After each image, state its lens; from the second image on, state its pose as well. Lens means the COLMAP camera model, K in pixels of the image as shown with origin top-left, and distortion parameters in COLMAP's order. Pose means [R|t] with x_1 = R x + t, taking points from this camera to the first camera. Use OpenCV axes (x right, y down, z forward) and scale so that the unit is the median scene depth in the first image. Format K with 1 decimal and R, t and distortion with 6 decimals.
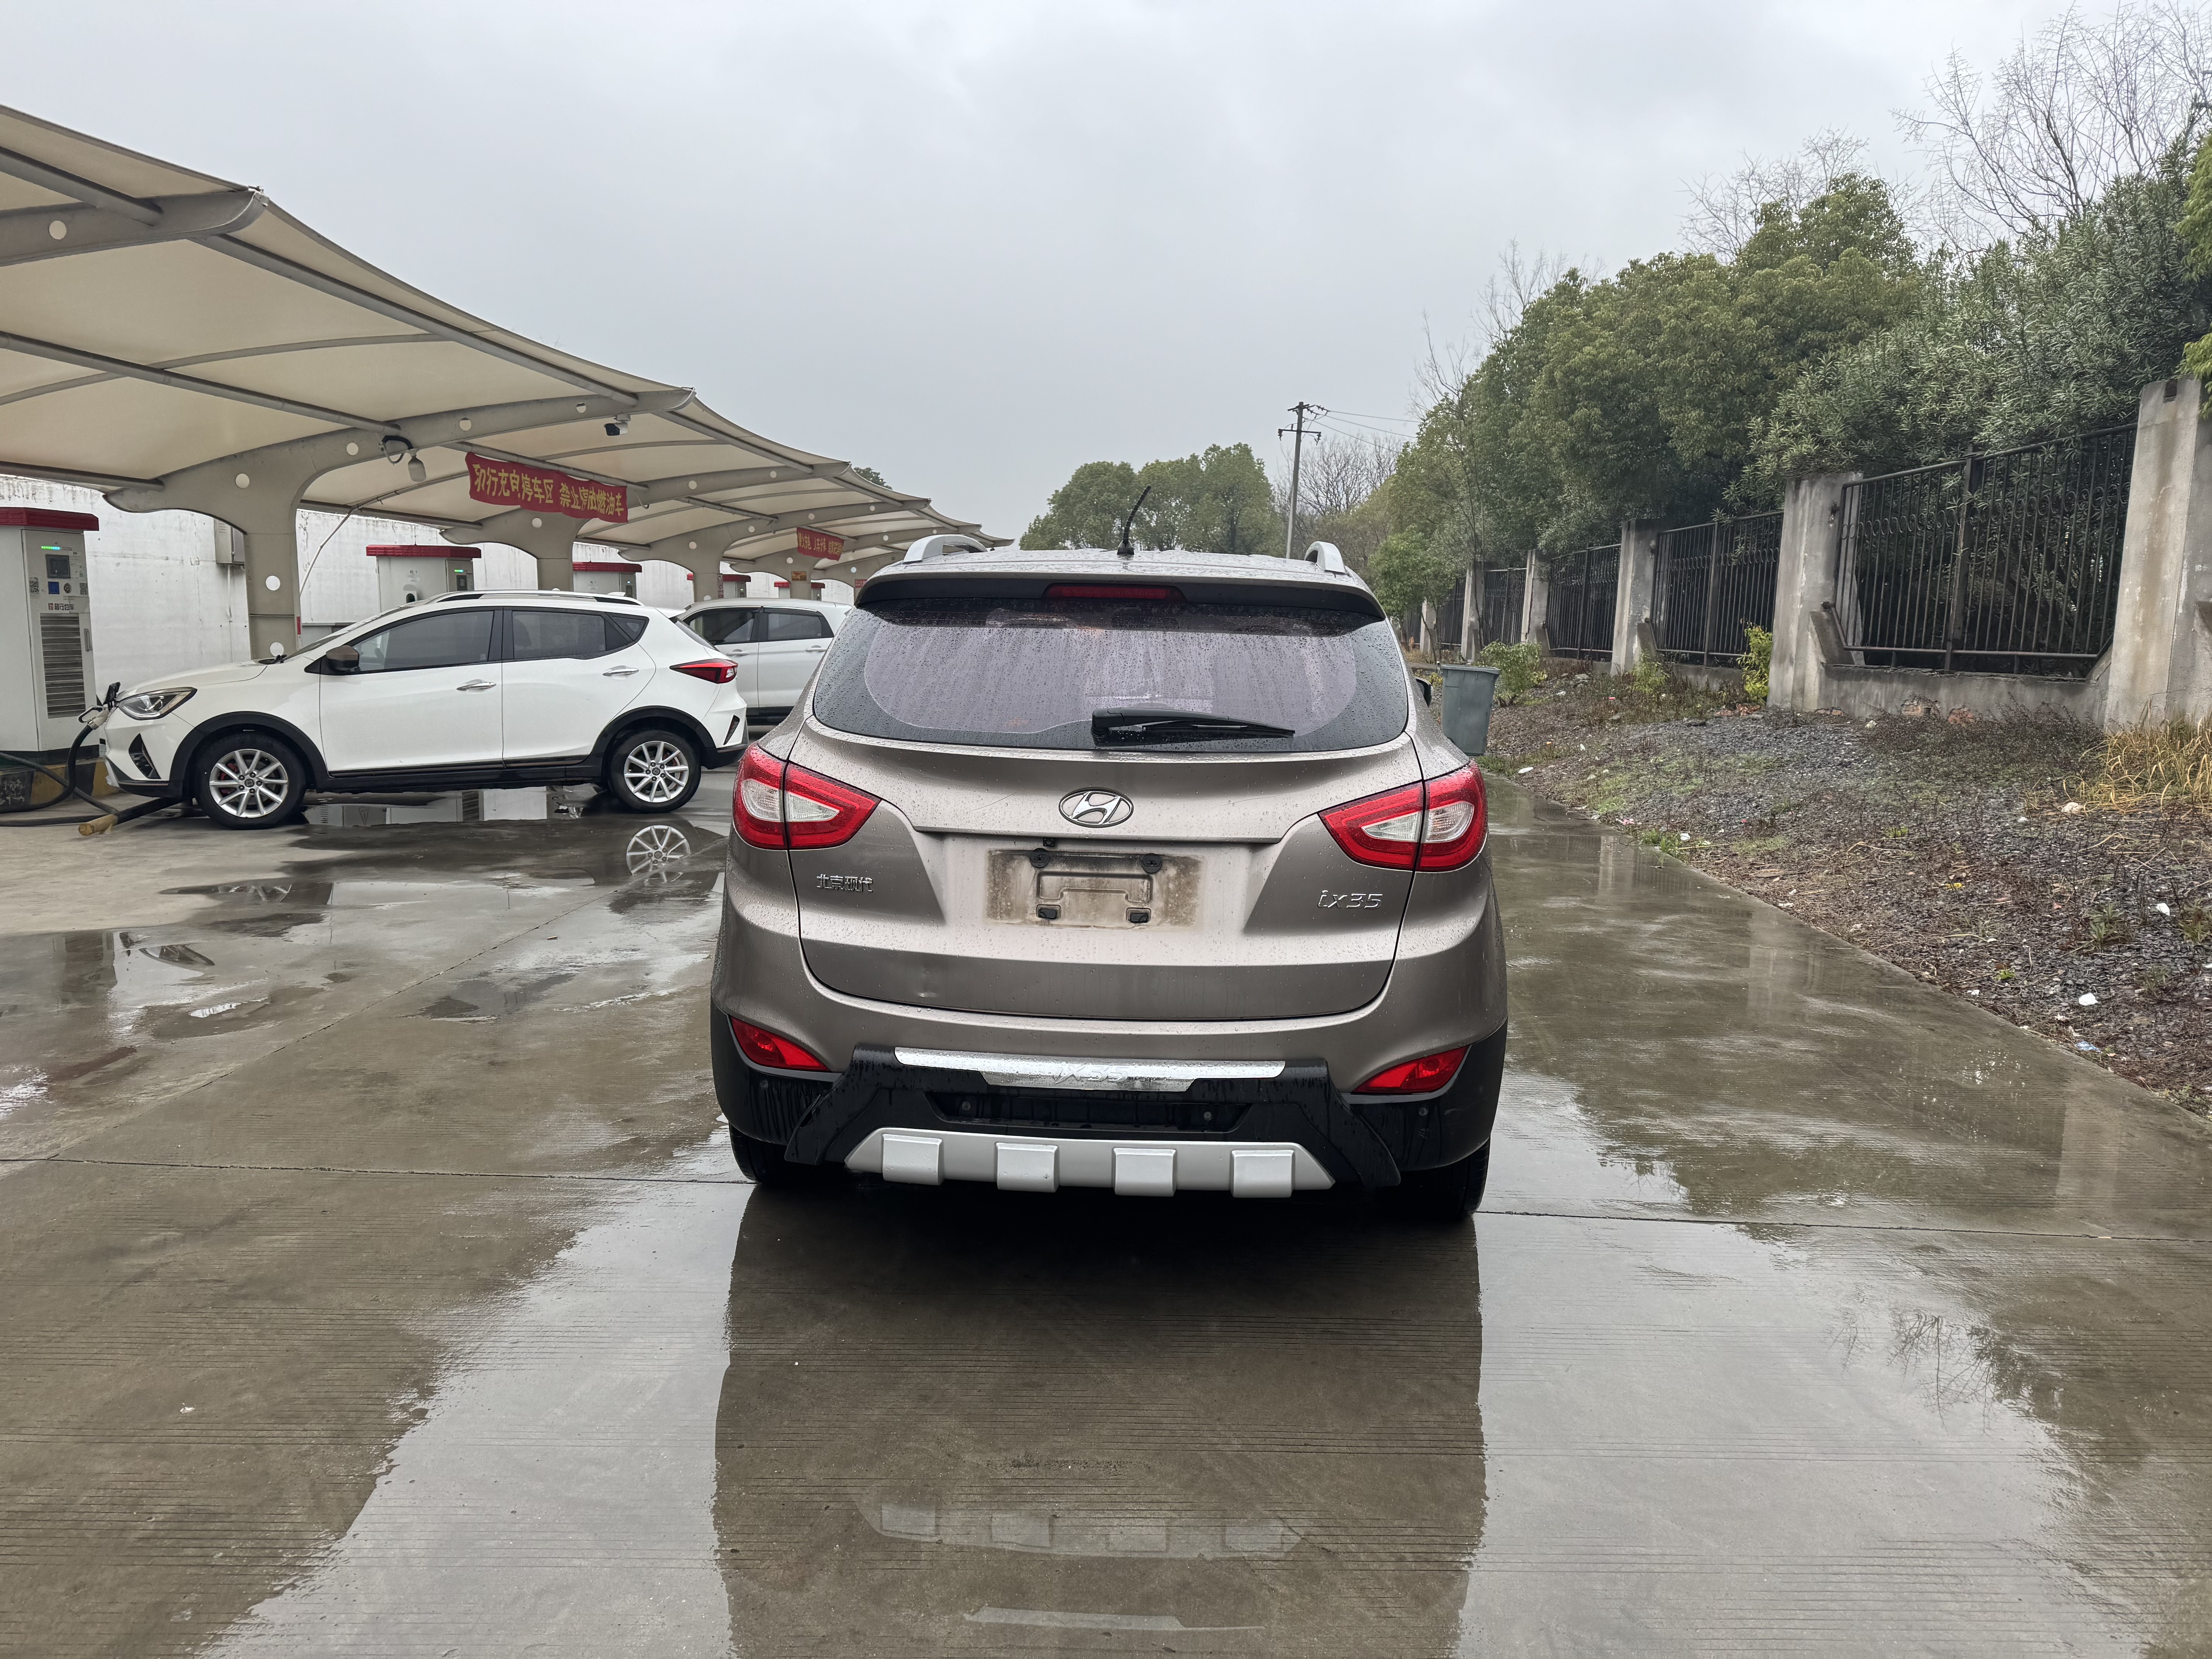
lens RADIAL K [[1523.6, 0, 1105.1], [0, 1523.6, 838.1], [0, 0, 1]] dist [0.080736, -0.101291]
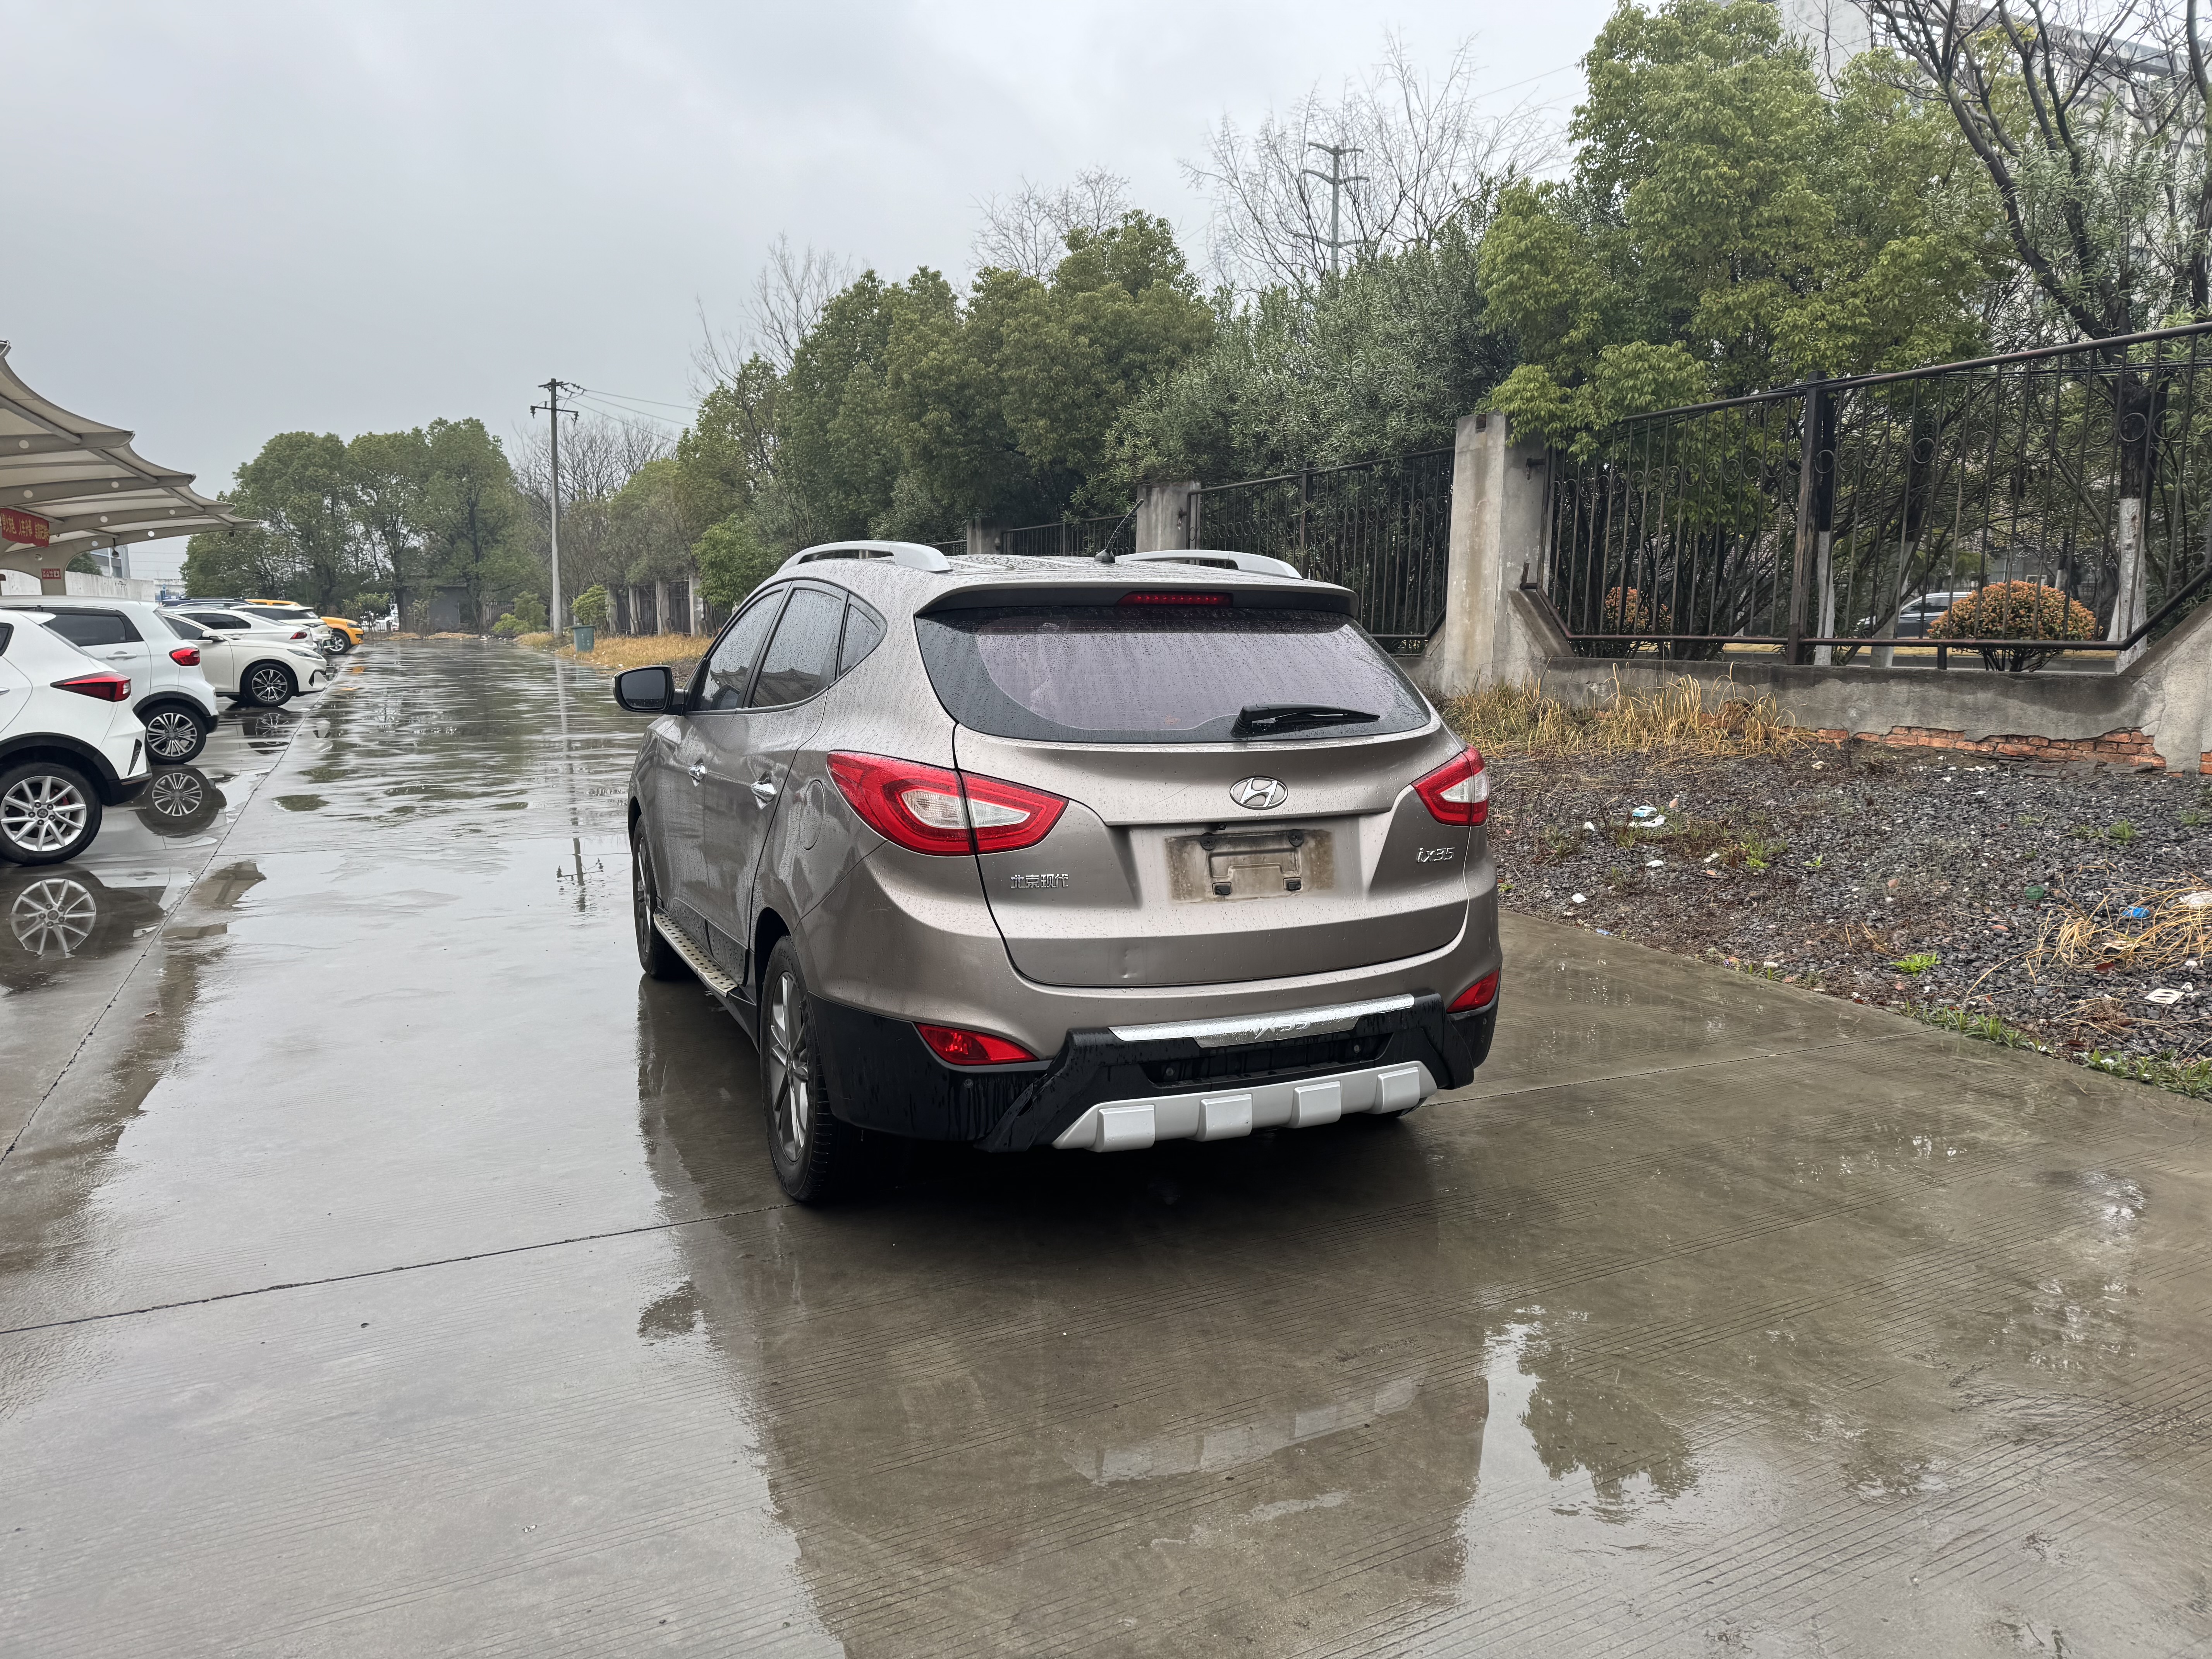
lens RADIAL K [[1523.6, 0, 1106.3], [0, 1523.6, 870.7], [0, 0, 1]] dist [0.080736, -0.101291]
pose [[0.887072, -0.091503, 0.452472, -0.166505], [0.079284, 0.995793, 0.045940, -0.006094], [-0.454772, -0.004878, 0.890594, 0.012622]]
